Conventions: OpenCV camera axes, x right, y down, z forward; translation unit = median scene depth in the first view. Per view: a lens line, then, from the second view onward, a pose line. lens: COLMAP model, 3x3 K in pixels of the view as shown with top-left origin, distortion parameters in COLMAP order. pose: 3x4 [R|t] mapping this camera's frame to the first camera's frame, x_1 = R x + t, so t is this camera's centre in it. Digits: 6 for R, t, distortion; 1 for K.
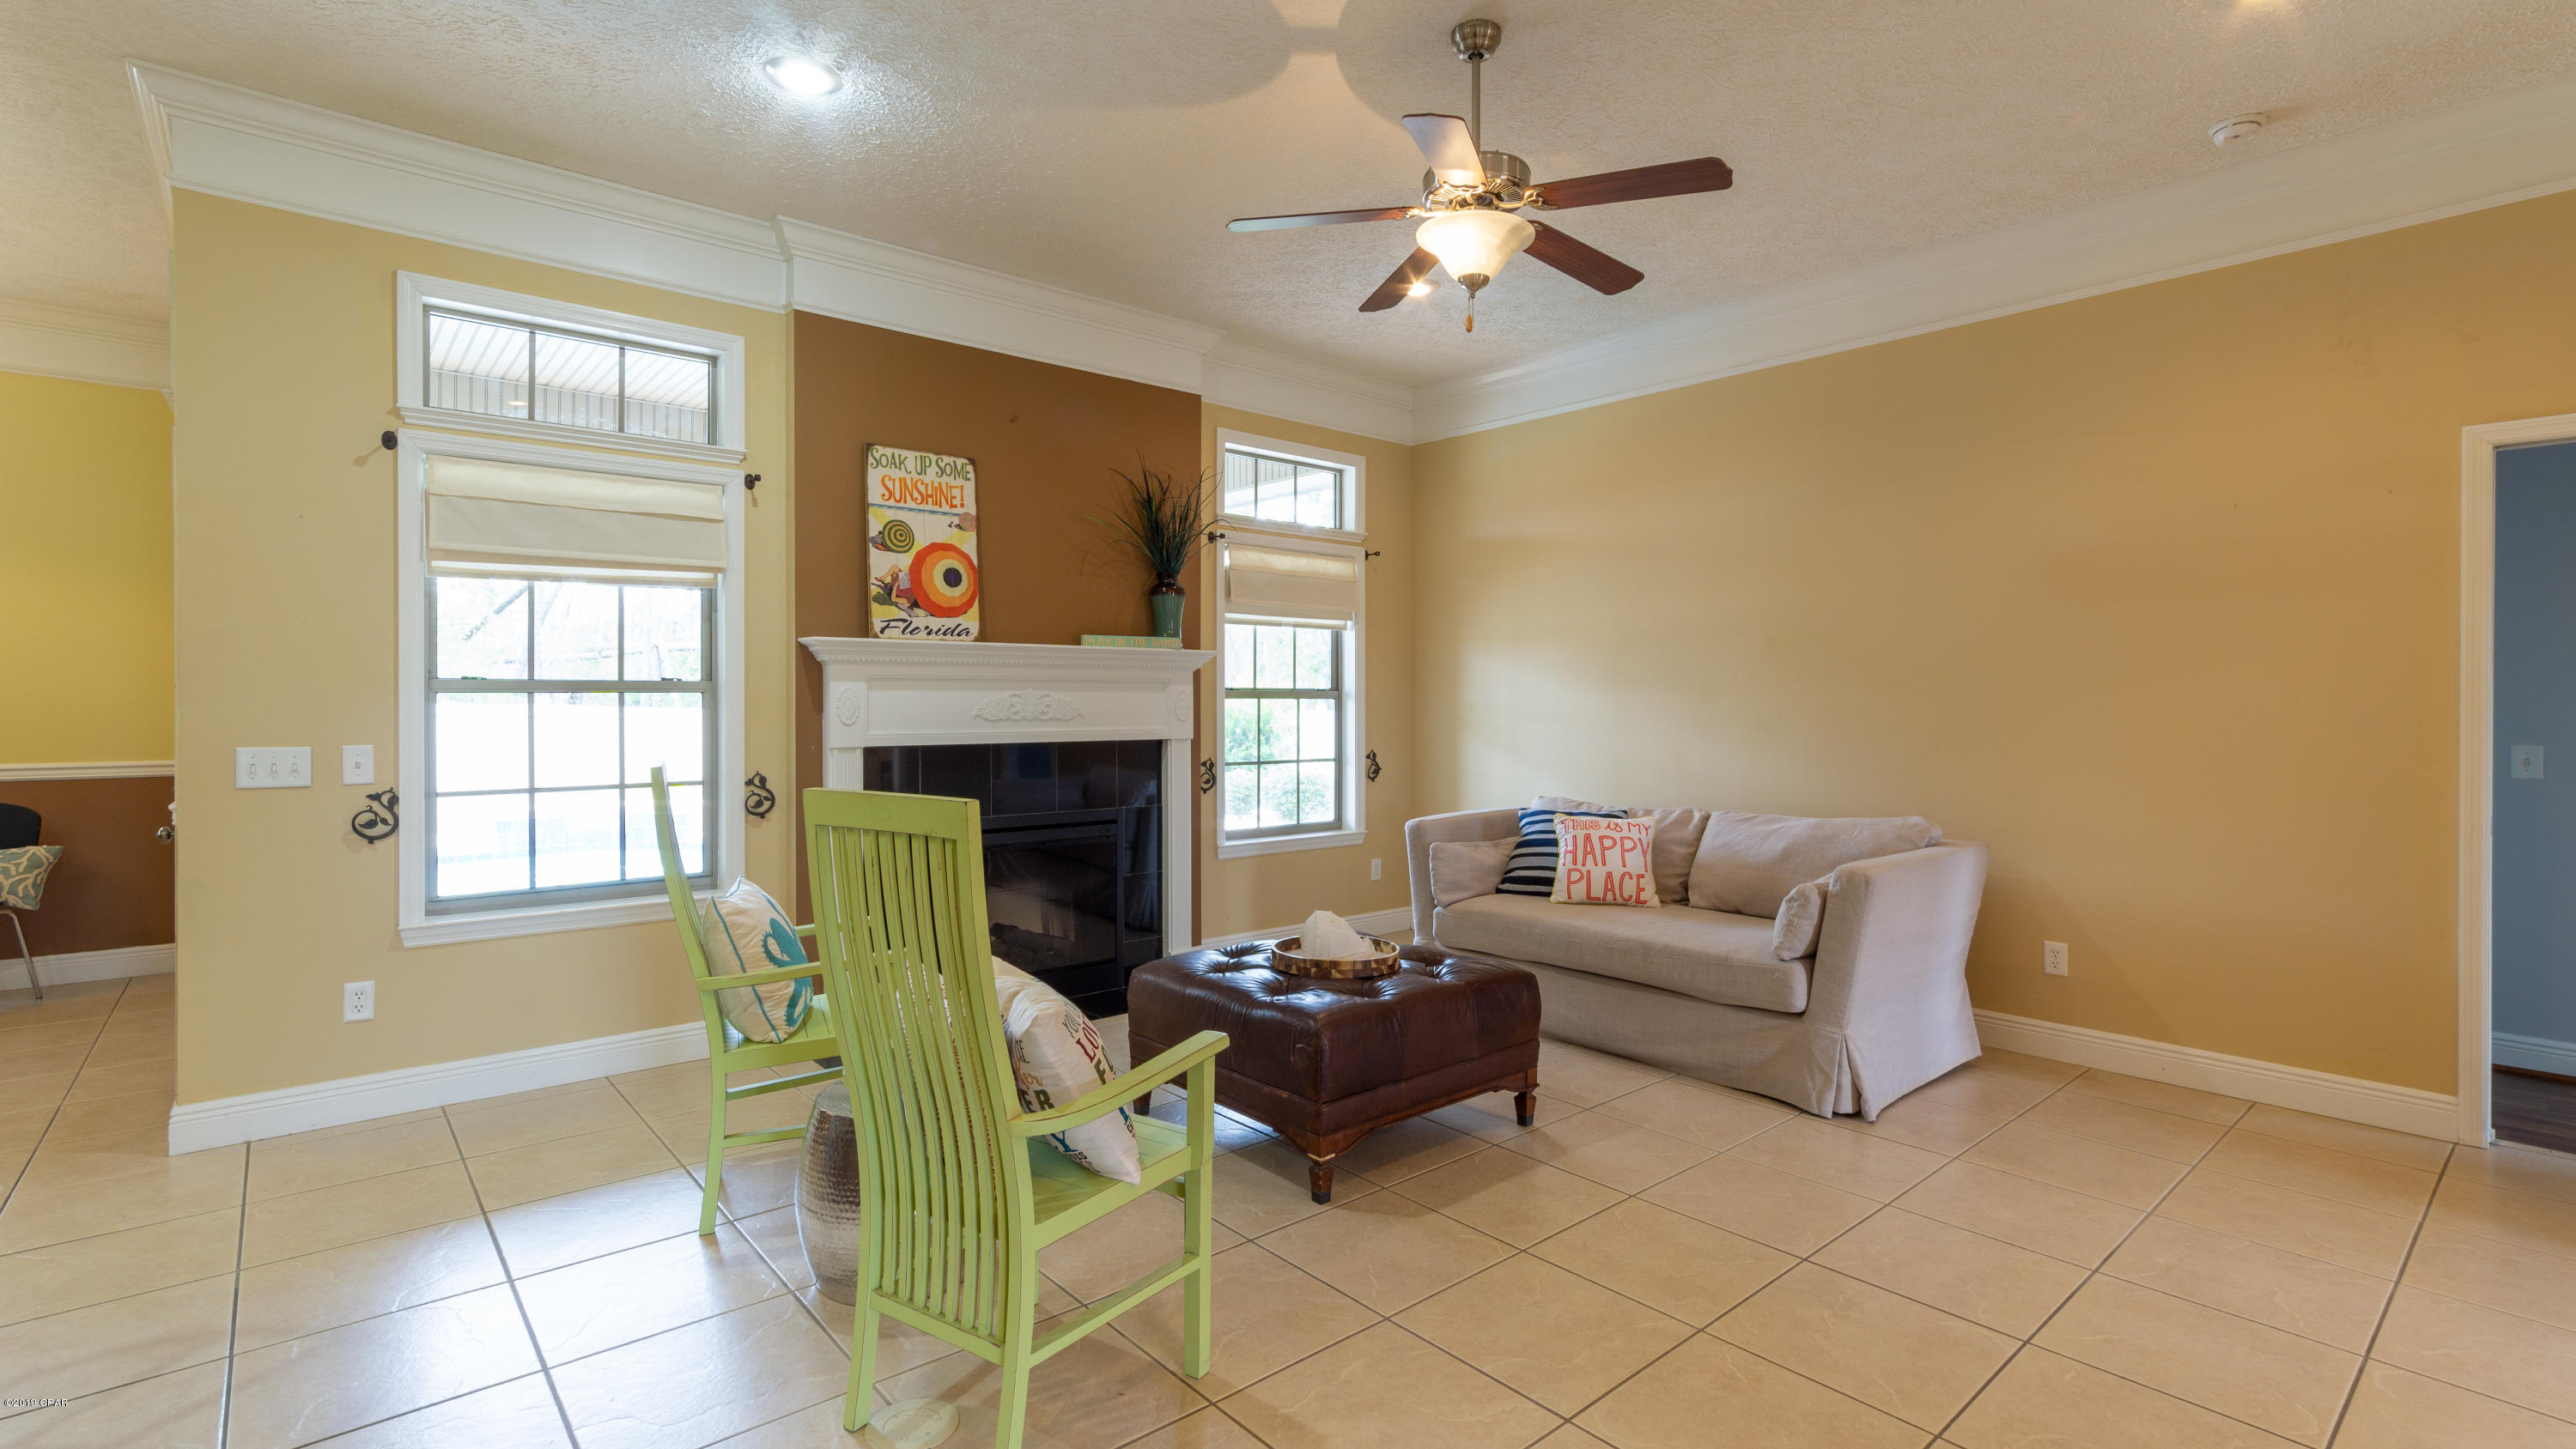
lens RADIAL K [[1170.5, 0, 1297.3], [0, 1170.5, 703.3], [0, 0, 1]] dist [0.000354, 0.000146]
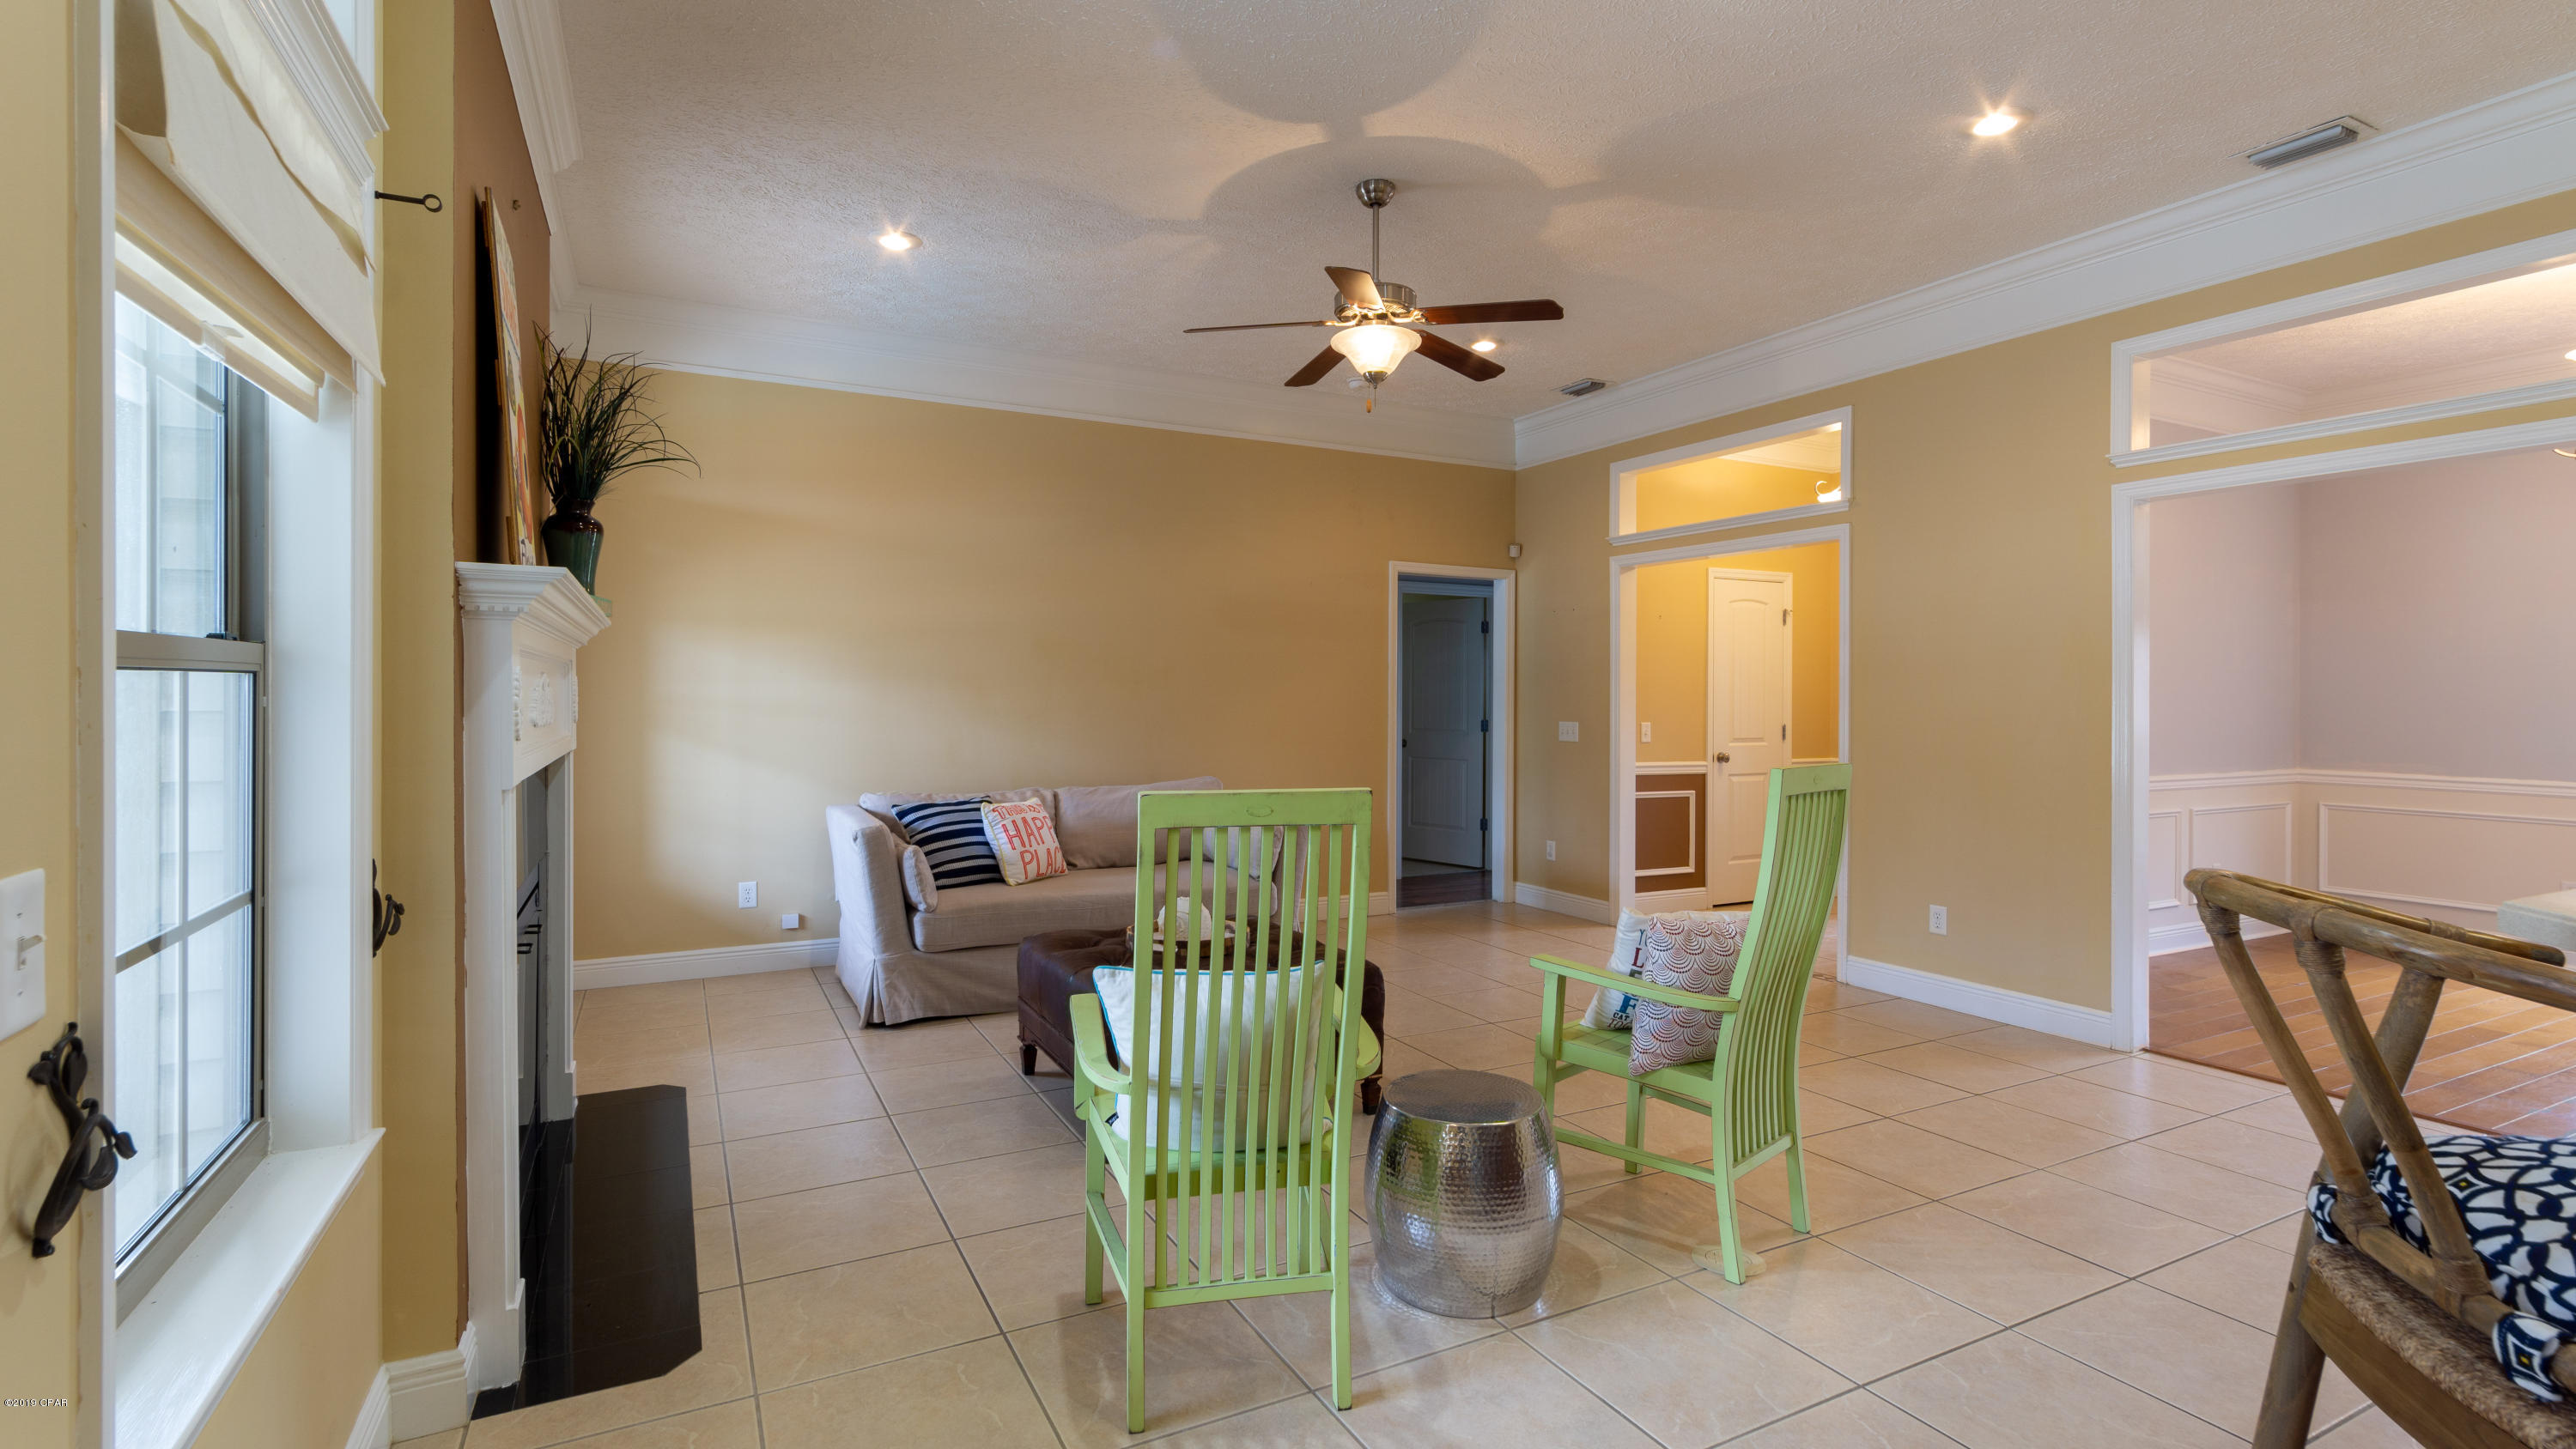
lens RADIAL K [[1170.5, 0, 1297.3], [0, 1170.5, 703.3], [0, 0, 1]] dist [0.000354, 0.000146]
pose [[0.227710, -0.005066, 0.973716, -0.635642], [-0.001395, 0.999984, 0.005529, -0.000053], [-0.973728, -0.002618, 0.227699, 0.434354]]
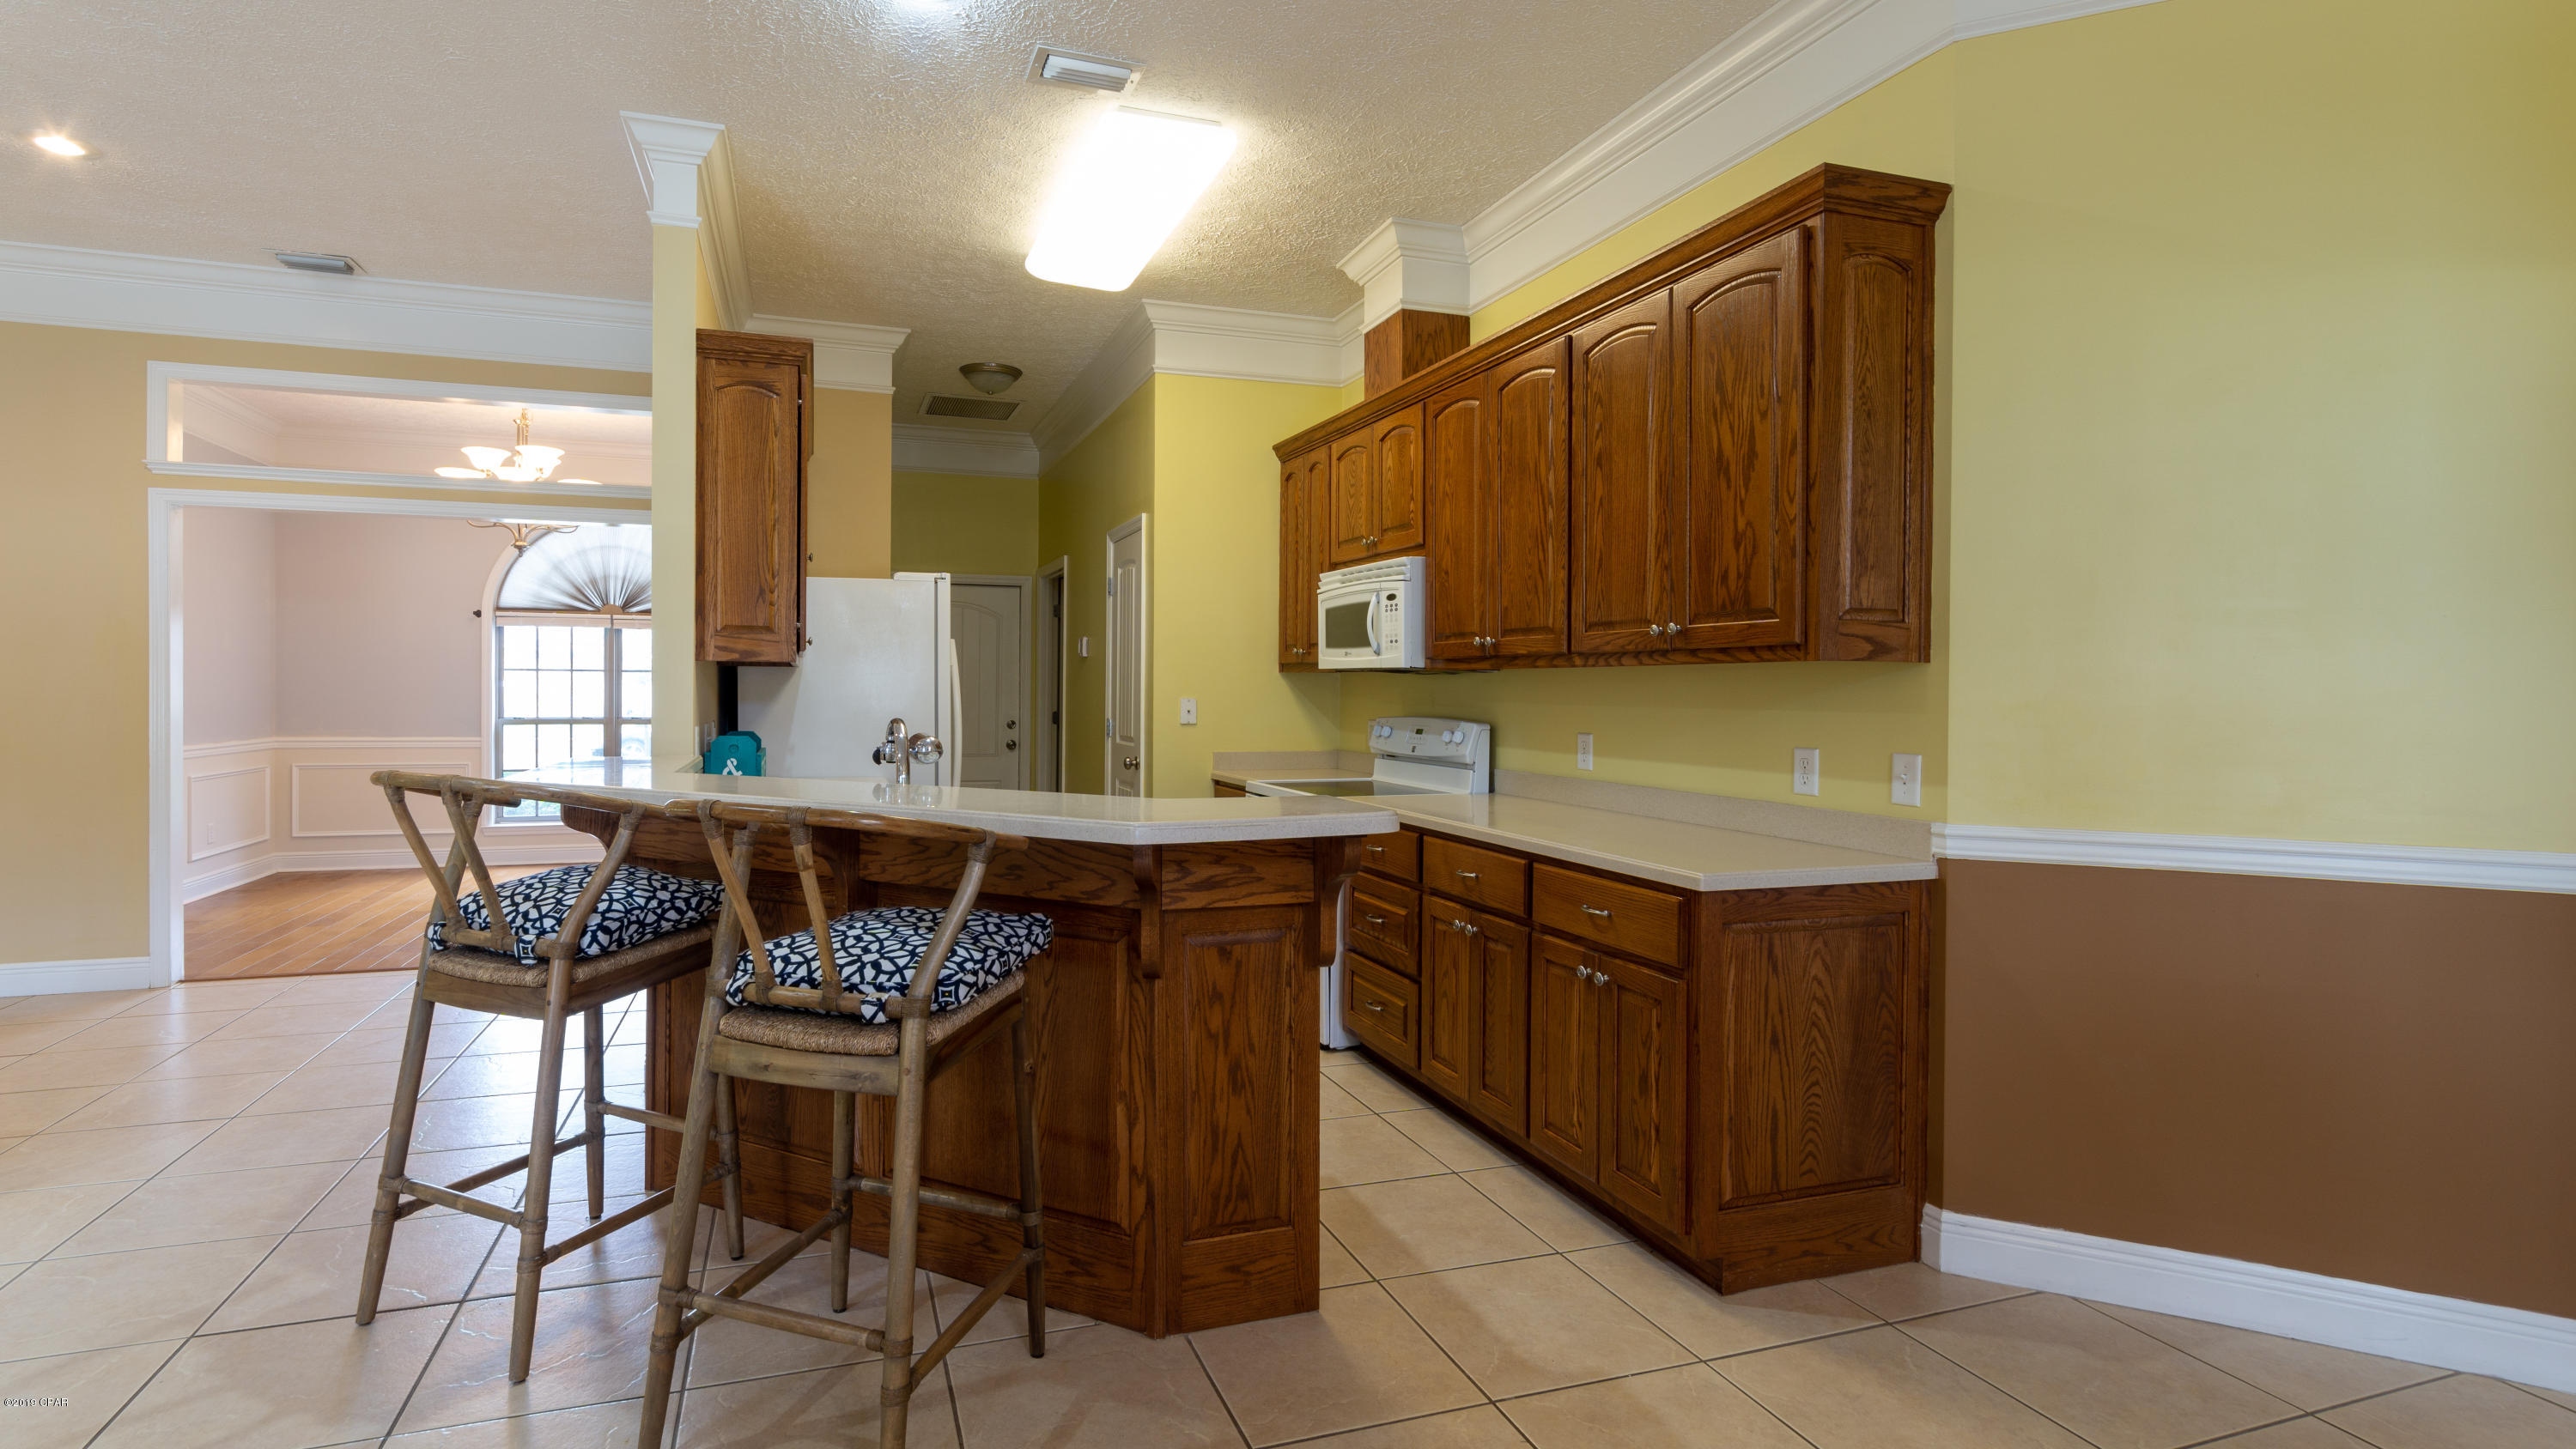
lens RADIAL K [[1315.4, 0, 1282.2], [0, 1315.4, 690.6], [0, 0, 1]] dist [-0.002703, -0.000439]
pose [[-0.928635, -0.011120, 0.370827, -0.872878], [-0.010671, 0.999938, 0.003264, -0.002206], [-0.370841, -0.000926, -0.928696, 0.652005]]
